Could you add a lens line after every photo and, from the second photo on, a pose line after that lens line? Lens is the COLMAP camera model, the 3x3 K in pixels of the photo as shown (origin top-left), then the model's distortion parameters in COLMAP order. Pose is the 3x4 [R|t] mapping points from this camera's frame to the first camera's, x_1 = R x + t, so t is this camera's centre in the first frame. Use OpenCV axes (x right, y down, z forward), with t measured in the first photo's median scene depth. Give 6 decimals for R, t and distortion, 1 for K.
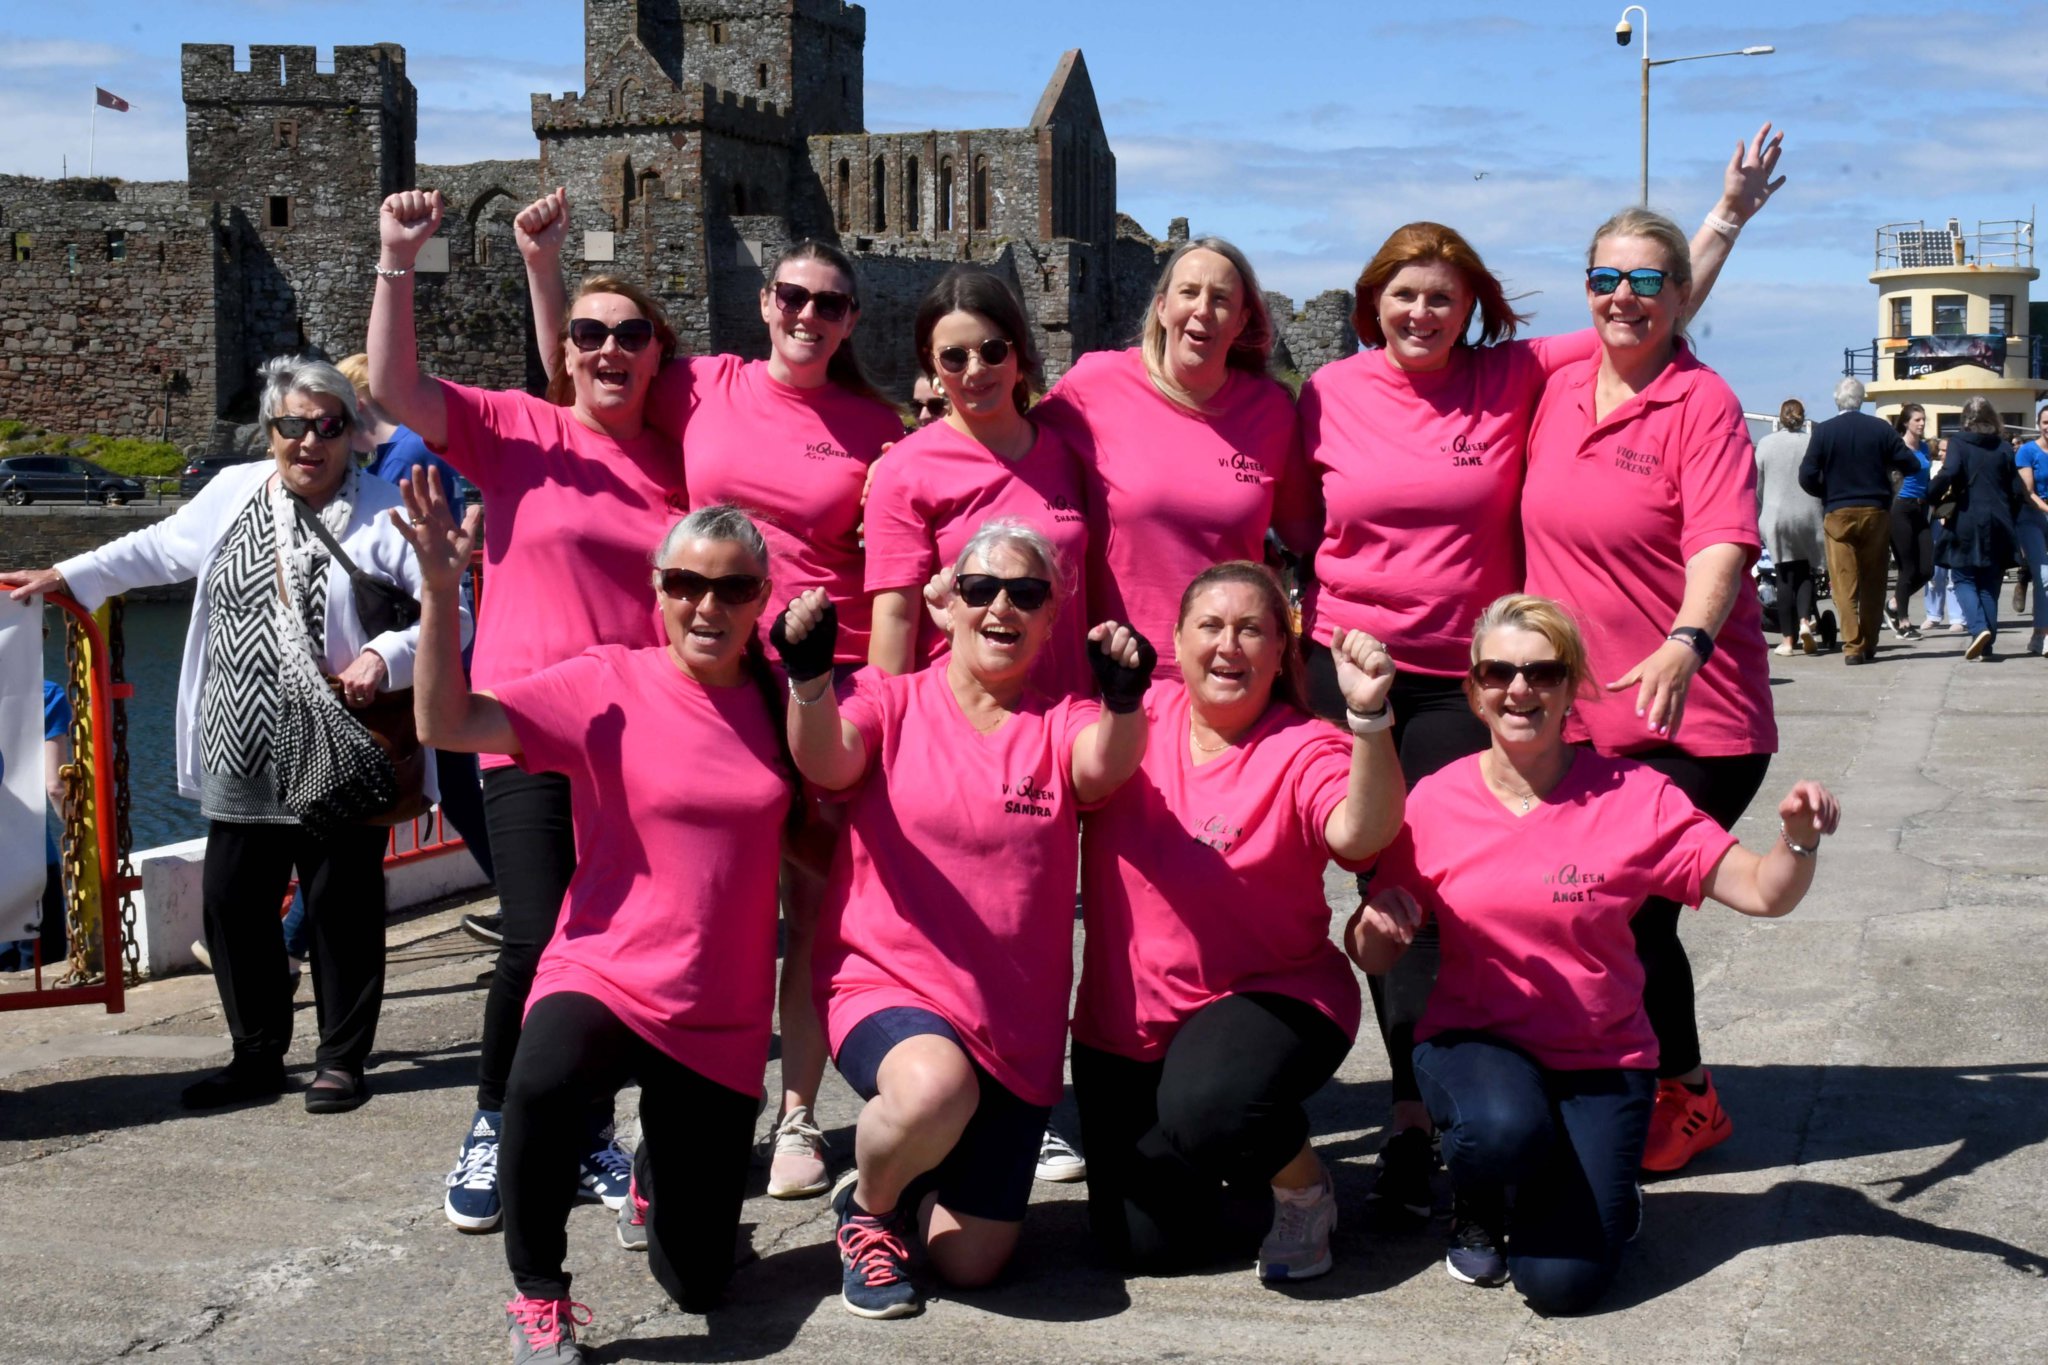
lens RADIAL K [[2803.1, 0, 1117.1], [0, 2803.1, 654.0], [0, 0, 1]] dist [-0.042411, 0.085977]
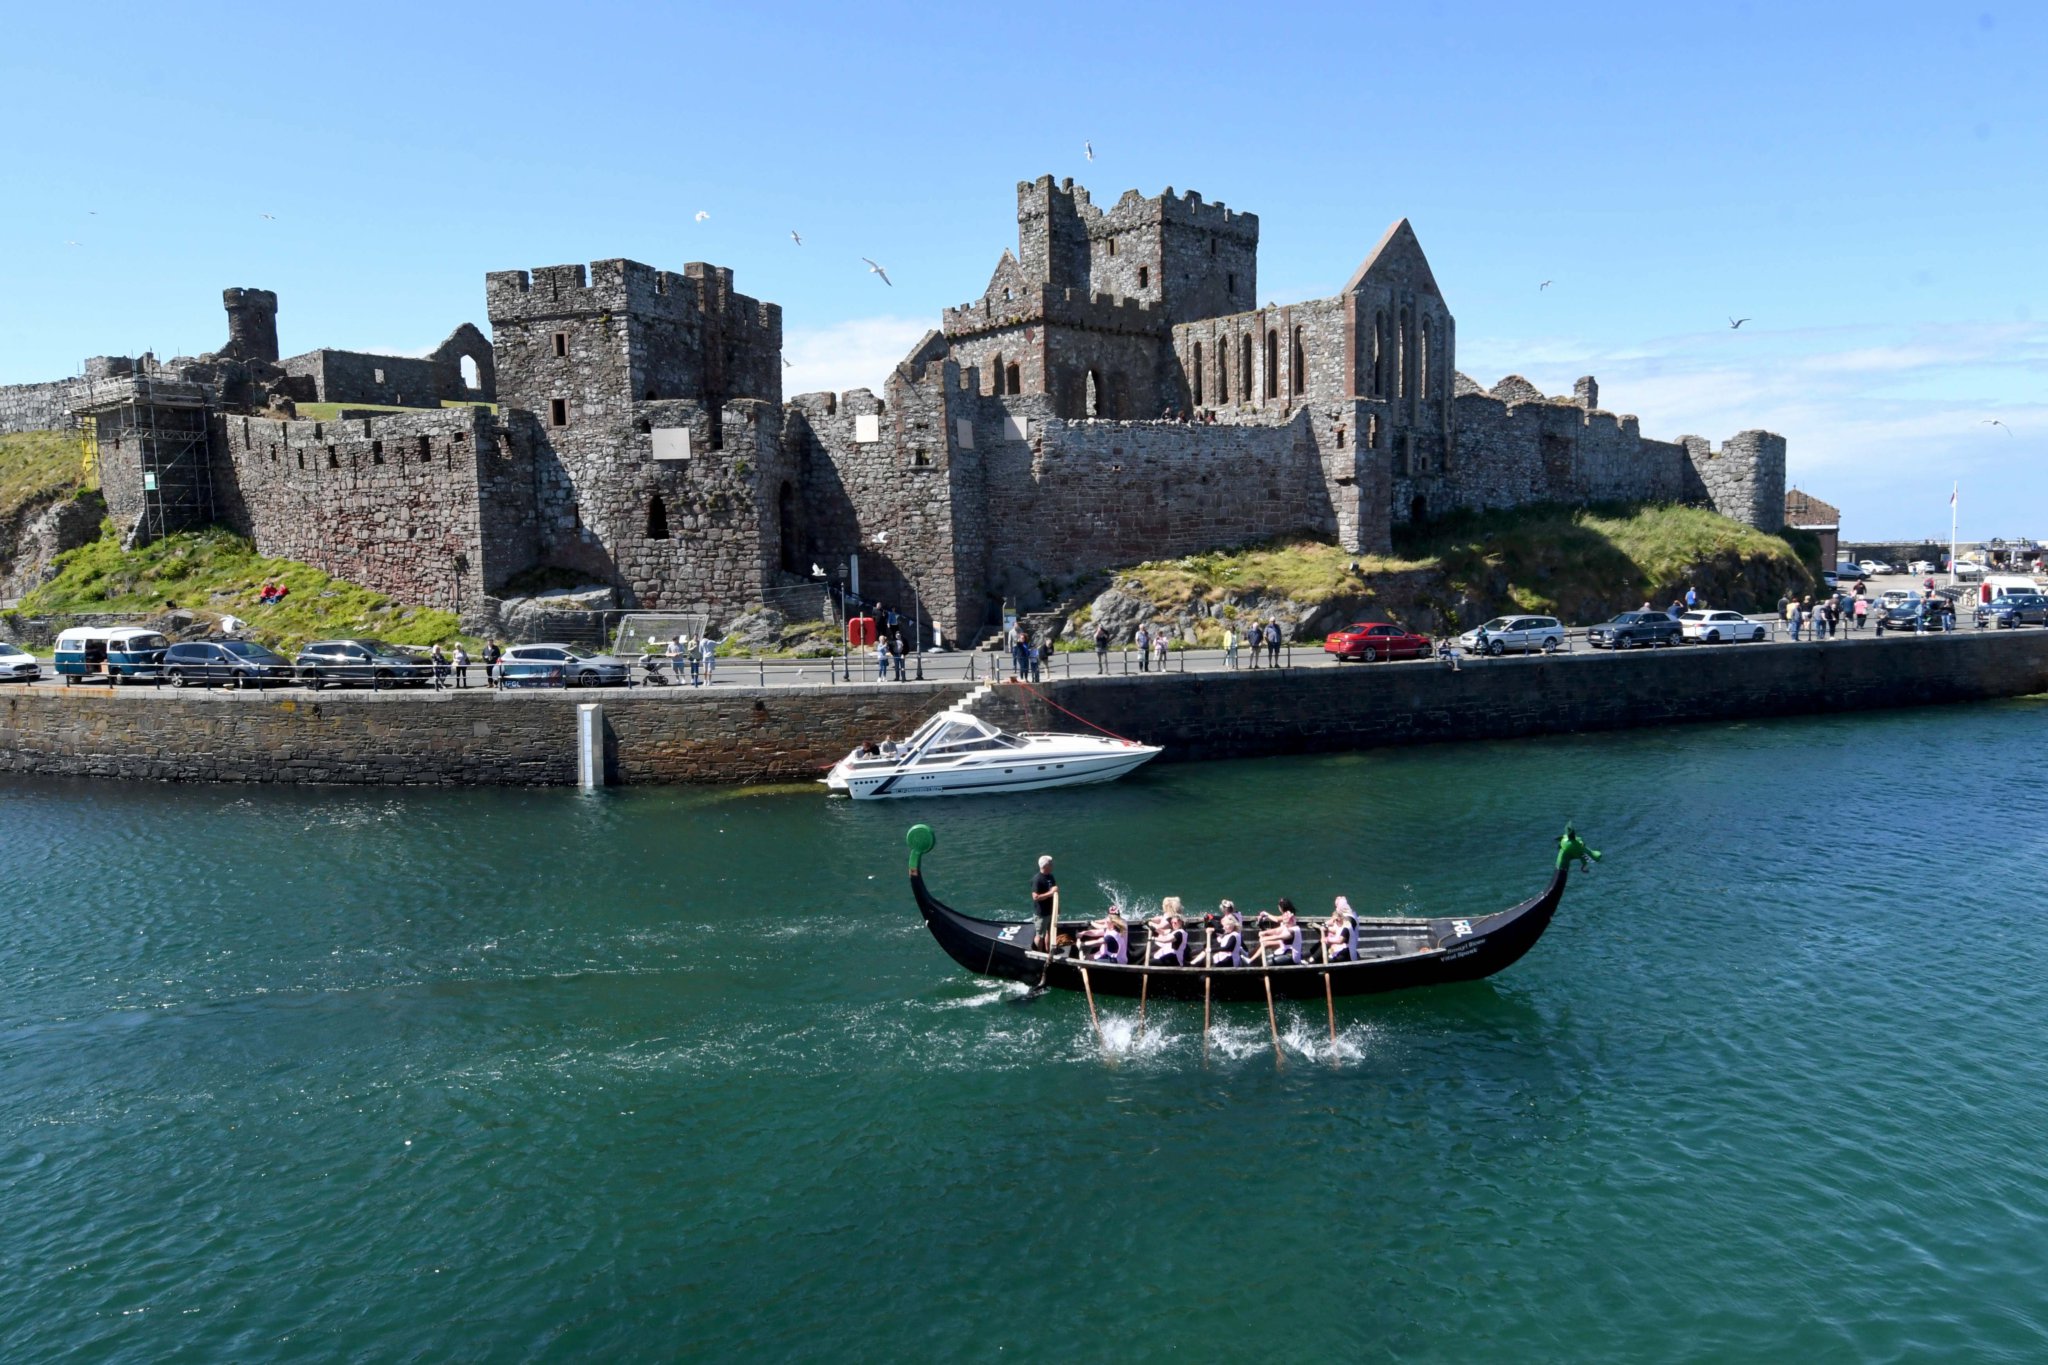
lens RADIAL K [[1312.5, 0, 1095.9], [0, 1312.5, 680.5], [0, 0, 1]] dist [0.061568, -0.064944]
pose [[0.881587, 0.030751, -0.471020, 0.159887], [-0.013350, 0.999101, 0.040240, -0.071978], [0.471834, -0.029187, 0.881204, 0.614556]]
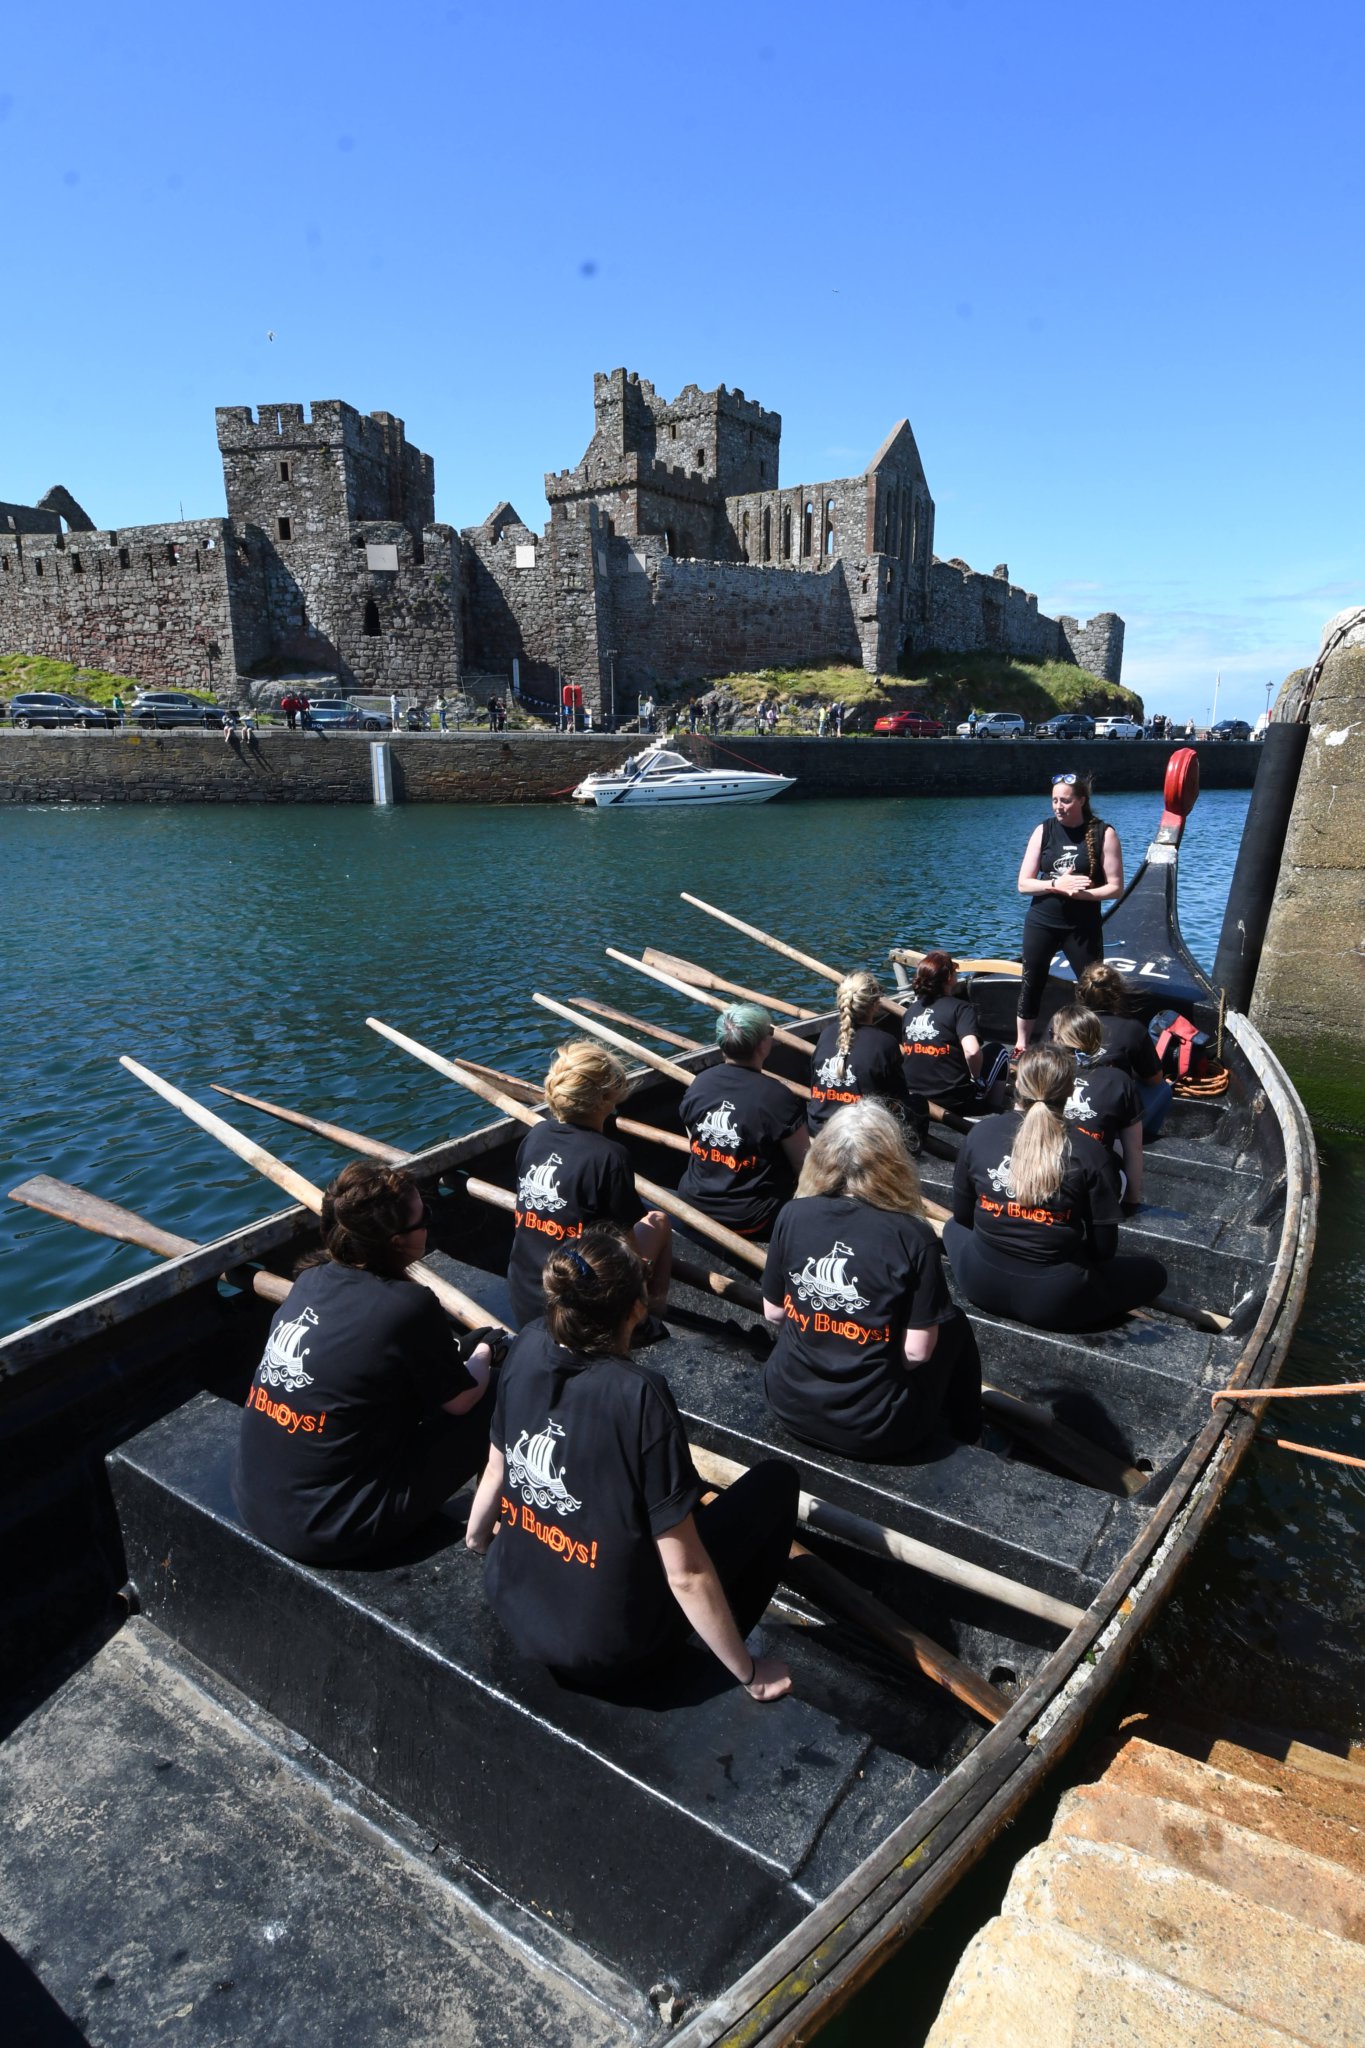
lens RADIAL K [[1055.6, 0, 700.8], [0, 1055.6, 1013.0], [0, 0, 1]] dist [0.058629, -0.066577]
pose [[0.949125, 0.075119, -0.305807, 0.097033], [-0.020489, 0.983804, 0.178074, -0.013042], [0.314231, -0.162749, 0.935292, 0.502343]]
